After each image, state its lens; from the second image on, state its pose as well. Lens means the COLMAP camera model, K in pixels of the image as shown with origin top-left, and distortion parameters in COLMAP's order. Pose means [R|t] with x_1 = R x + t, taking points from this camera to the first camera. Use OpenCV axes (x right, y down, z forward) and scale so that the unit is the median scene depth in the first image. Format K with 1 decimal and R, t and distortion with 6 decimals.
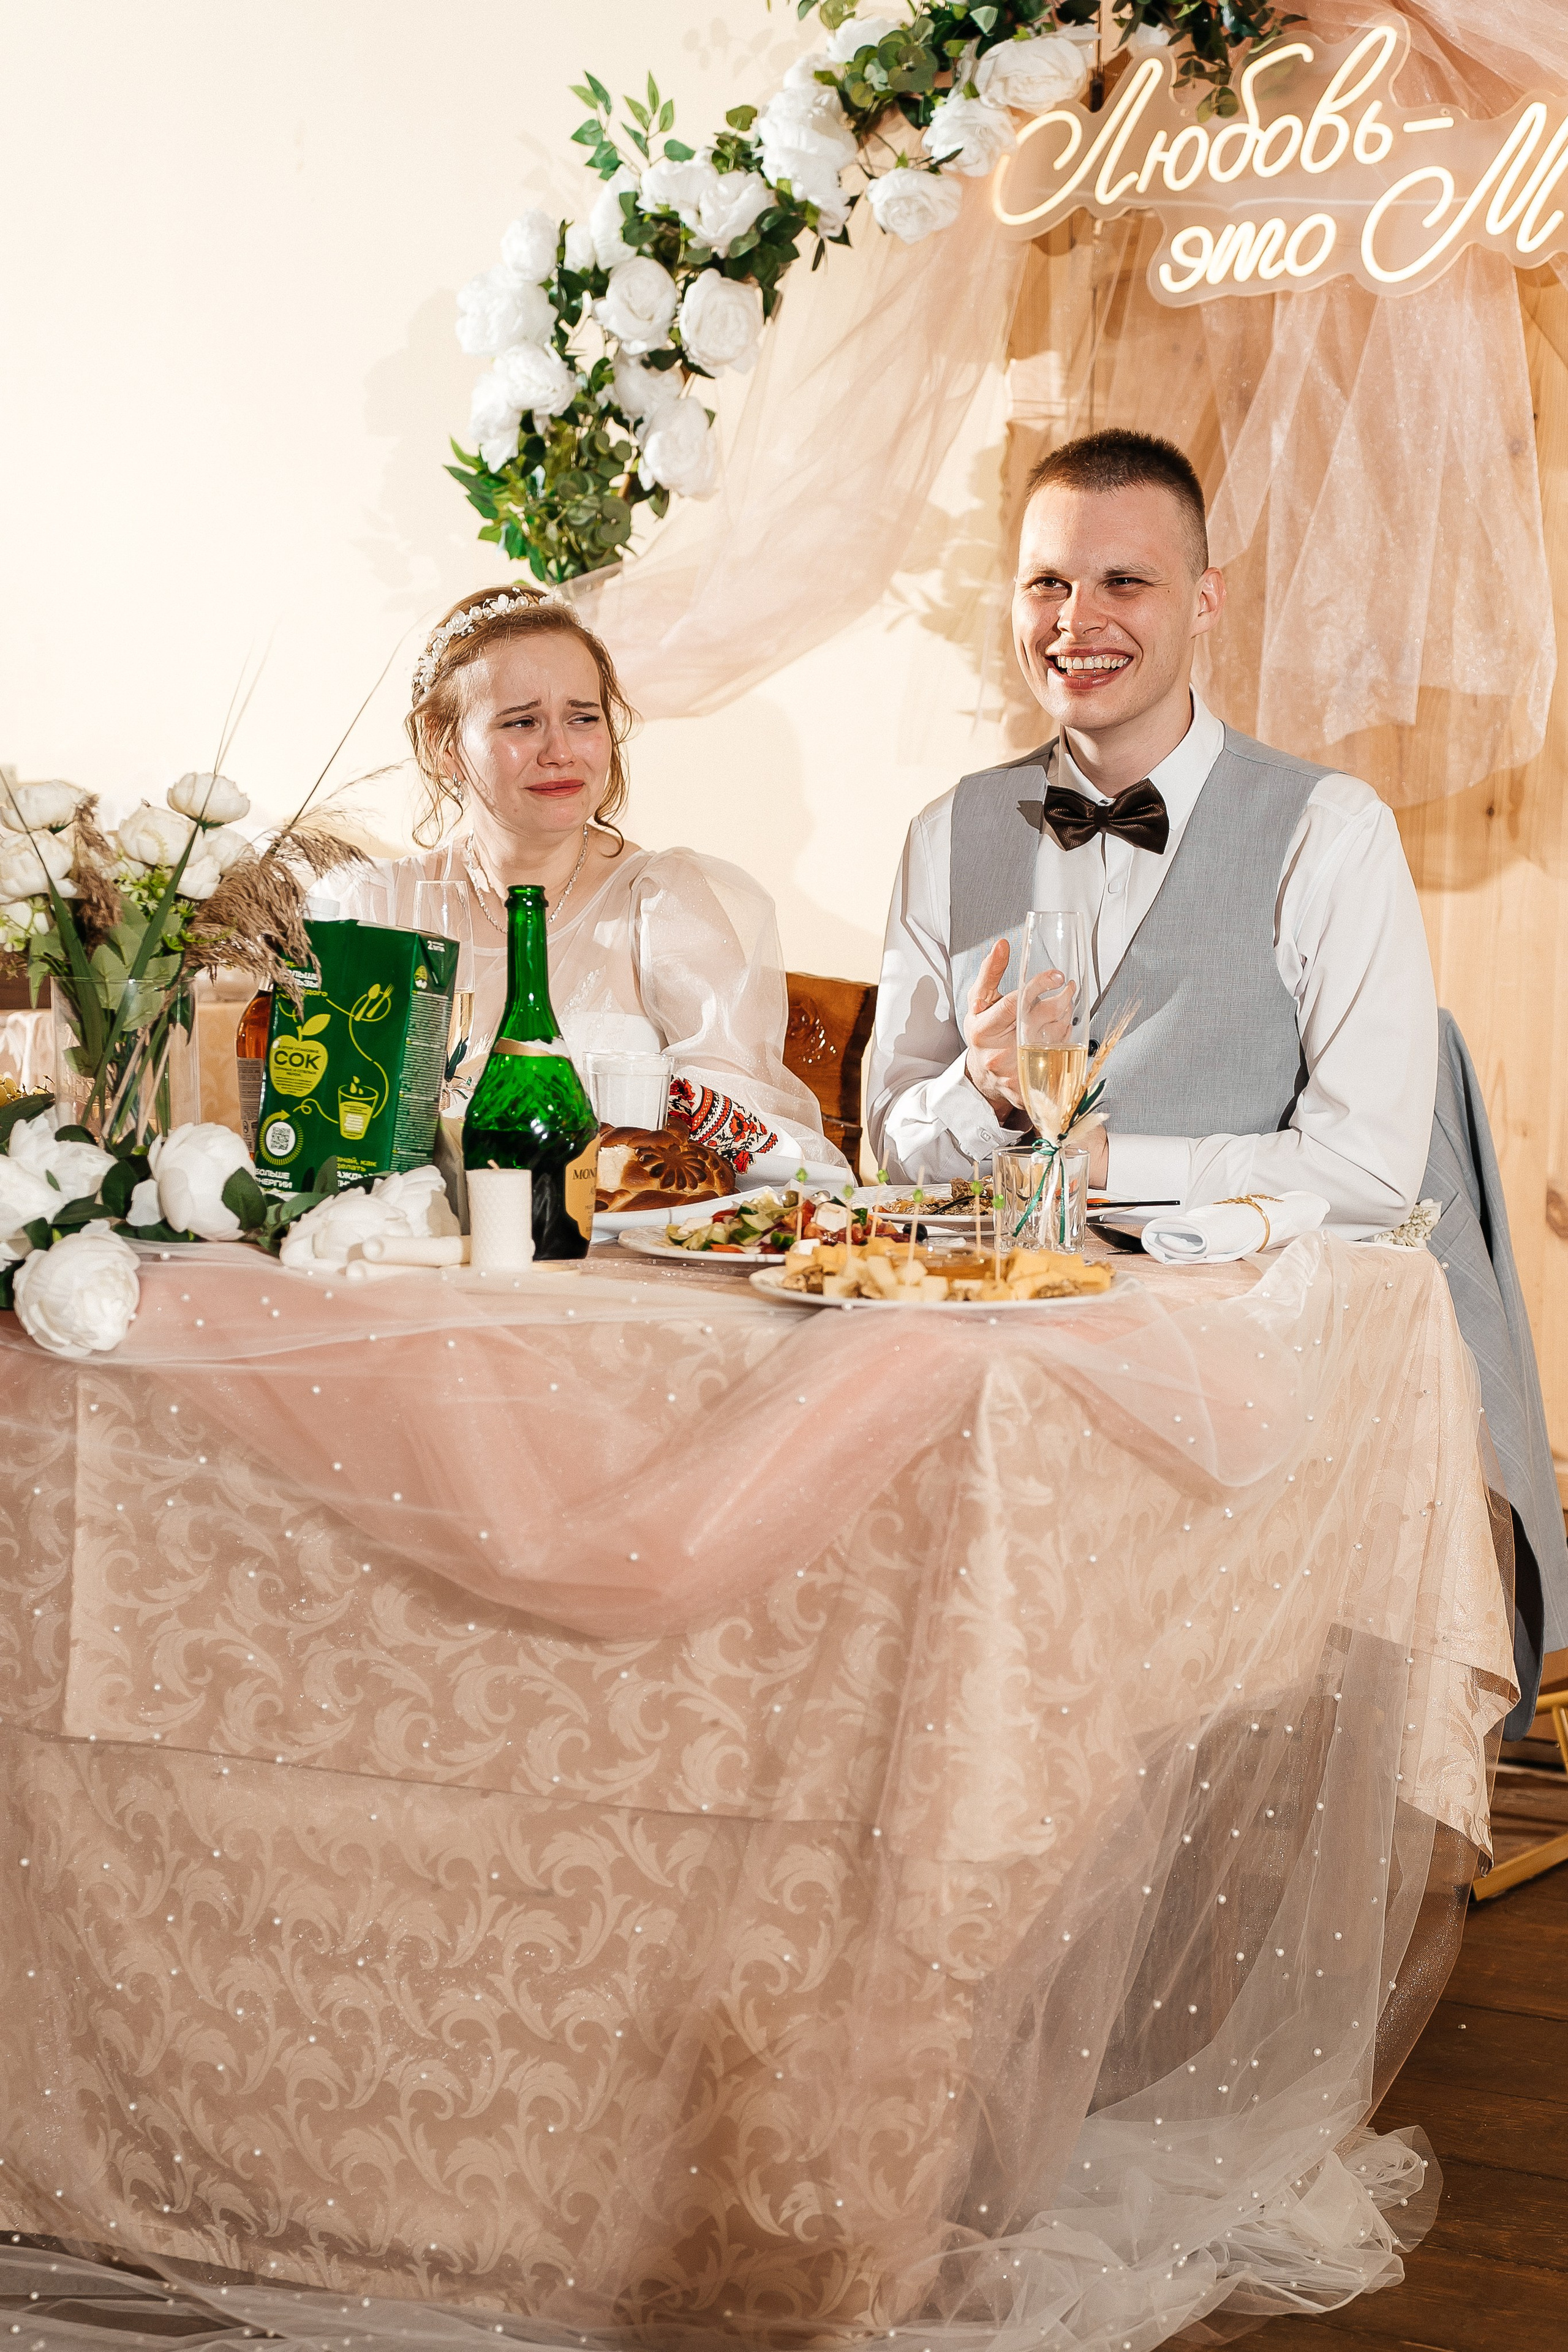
lens RADIAL K [[4264.6, 0, 958.9], [0, 4264.6, 1375.1], [0, 0, 1]] dist [0.180959, 0.178084]
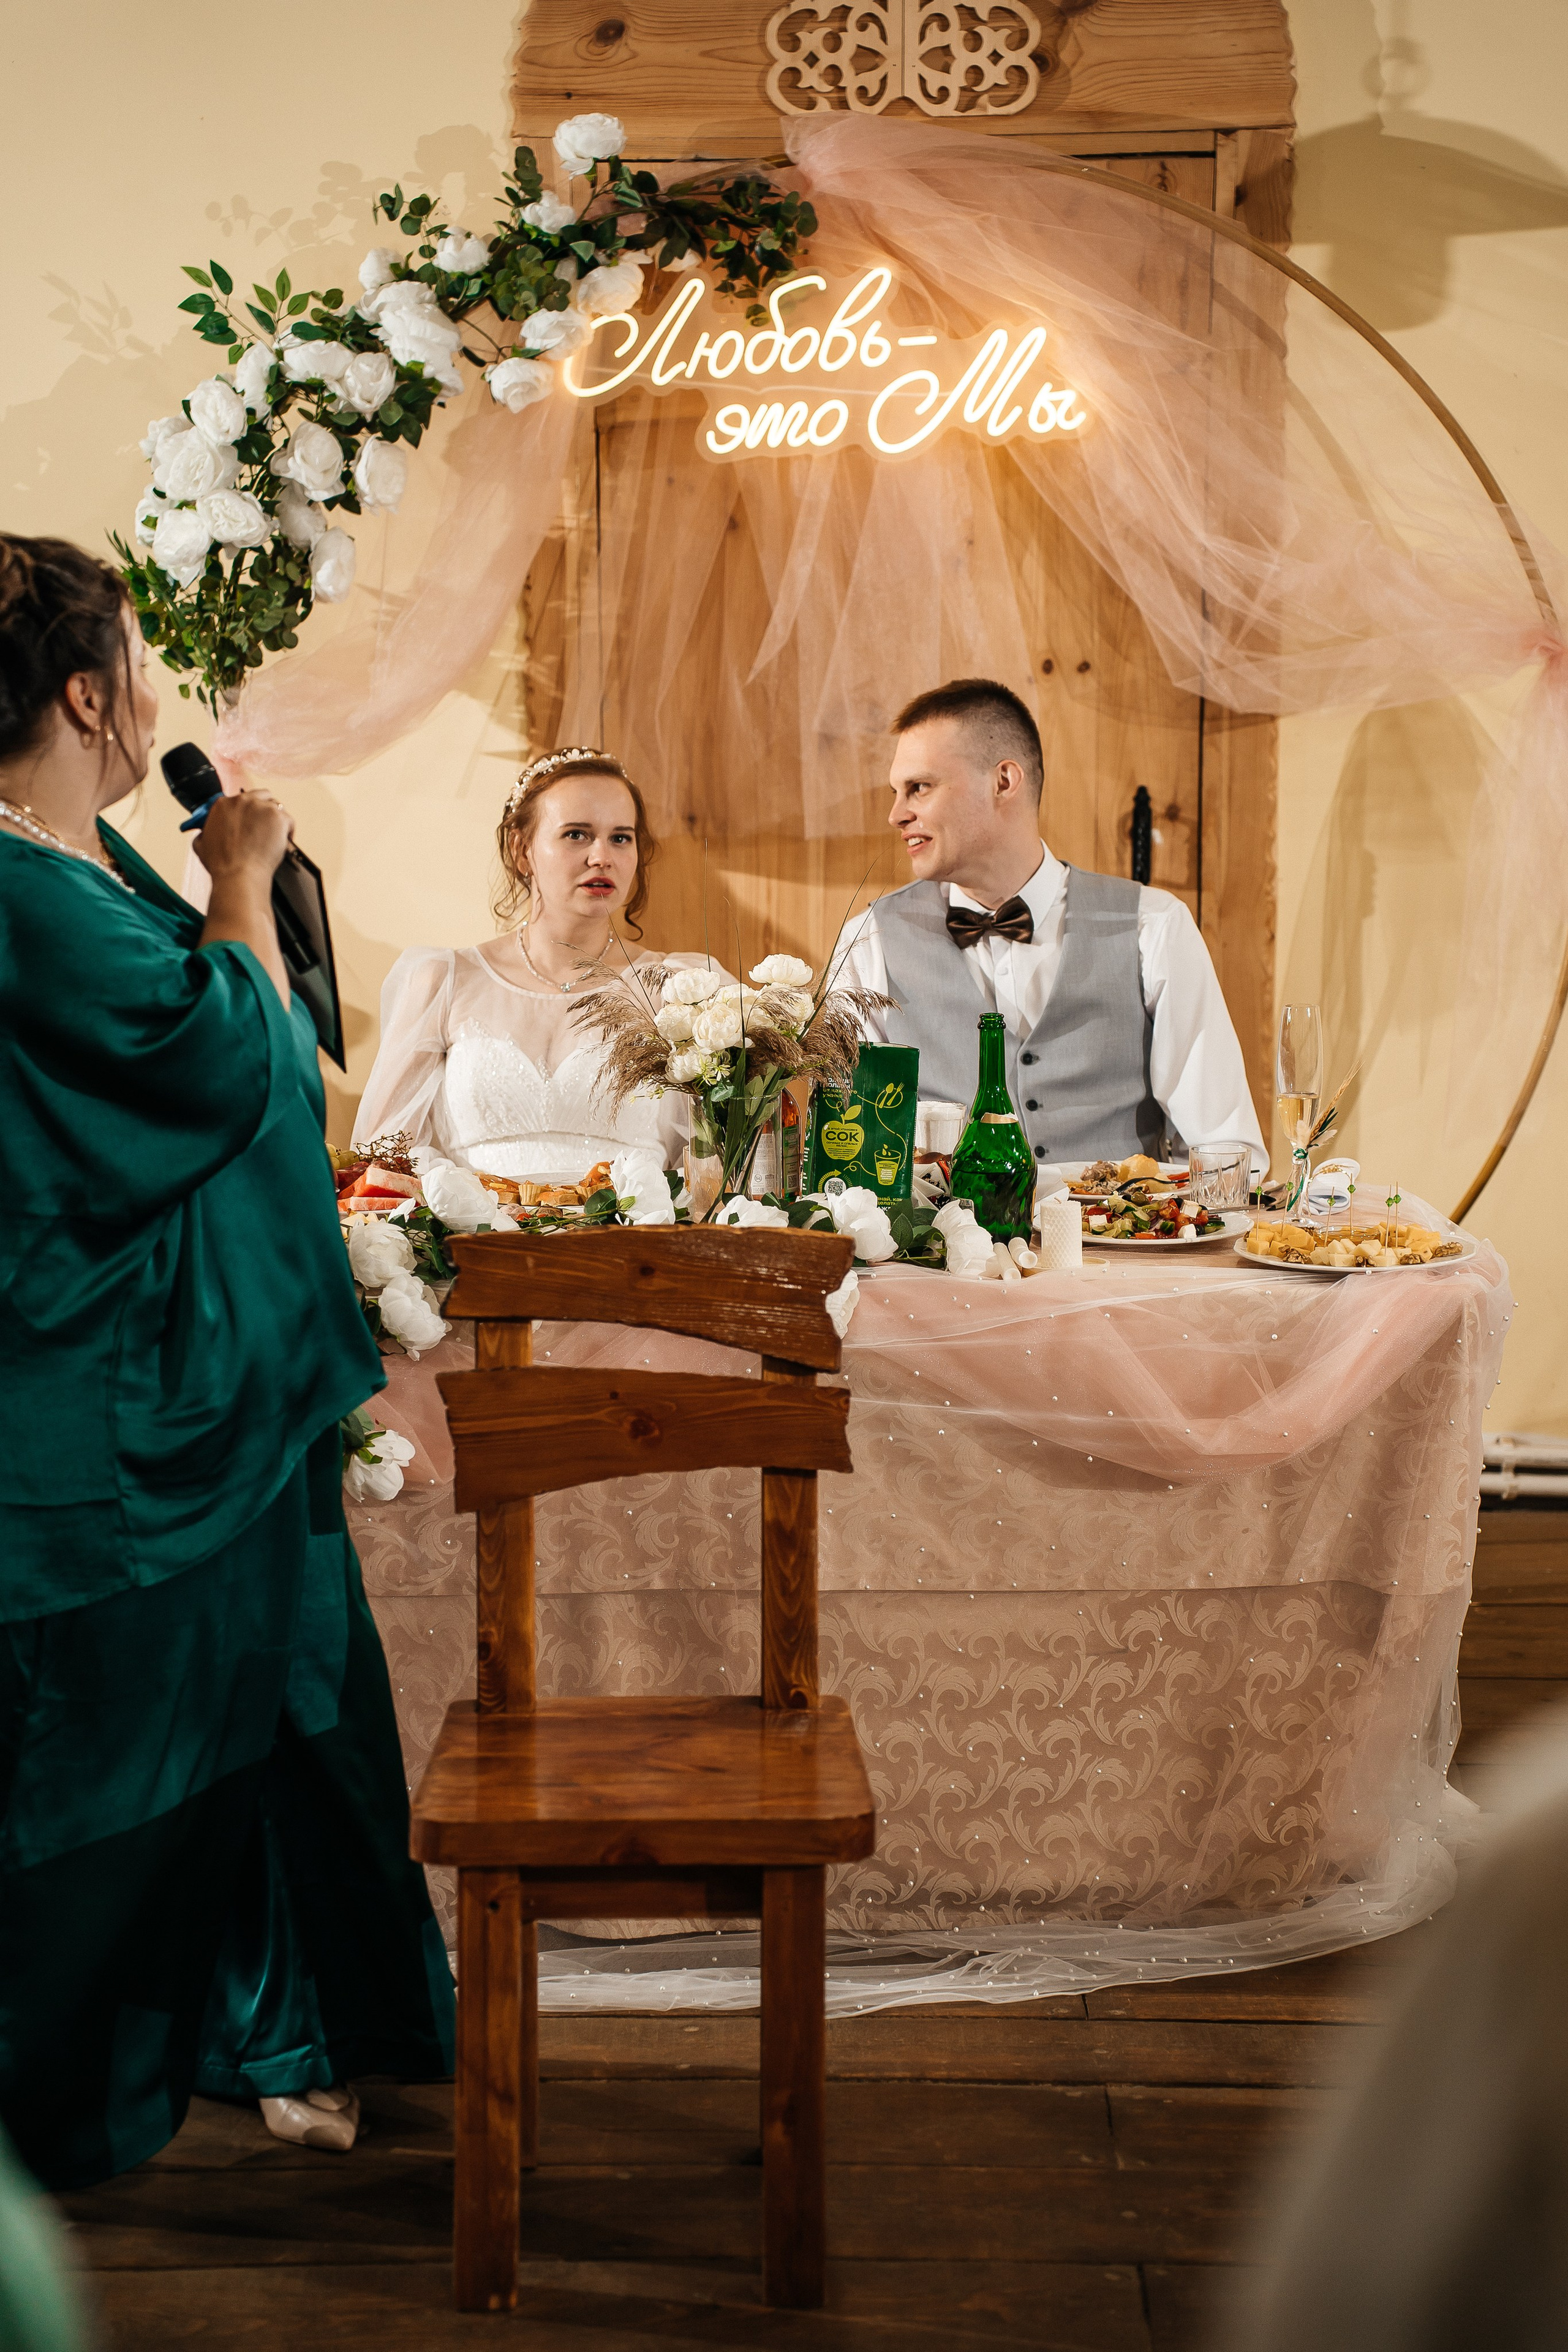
lens RADIAL K [[4834.2, 0, 784.0], [0, 4834.2, 1176.0], [0, 0, 1]] dist [0.527481, 0.038278]
pose [[0.884509, -0.088409, 0.458070, -0.966803], [0.079449, 0.996082, 0.038835, -0.128333], [-0.459709, 0.002043, 0.888067, -0.524091]]
